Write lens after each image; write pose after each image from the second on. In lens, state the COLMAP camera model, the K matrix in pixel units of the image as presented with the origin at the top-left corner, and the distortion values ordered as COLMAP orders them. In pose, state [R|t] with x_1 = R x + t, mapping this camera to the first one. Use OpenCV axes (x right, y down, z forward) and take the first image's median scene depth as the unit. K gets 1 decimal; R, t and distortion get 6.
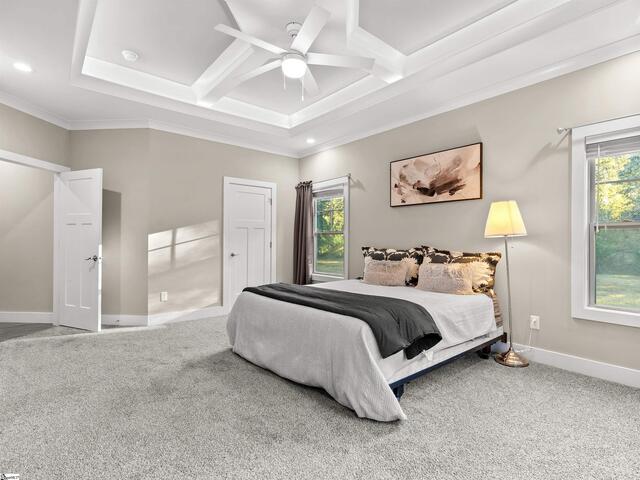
lens RADIAL K [[326.2, 0, 322.7], [0, 326.2, 240.8], [0, 0, 1]] dist [-0.002356, 0.000566]
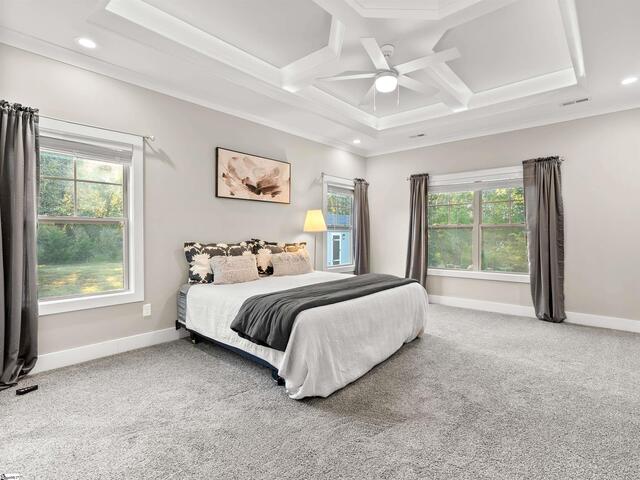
lens RADIAL K [[326.2, 0, 320.5], [0, 326.2, 236.9], [0, 0, 1]] dist [-0.002356, 0.000566]
pose [[-0.135569, -0.010035, 0.990717, -0.796418], [0.001930, 0.999944, 0.010393, -0.002802], [-0.990766, 0.003321, -0.135543, 0.926637]]
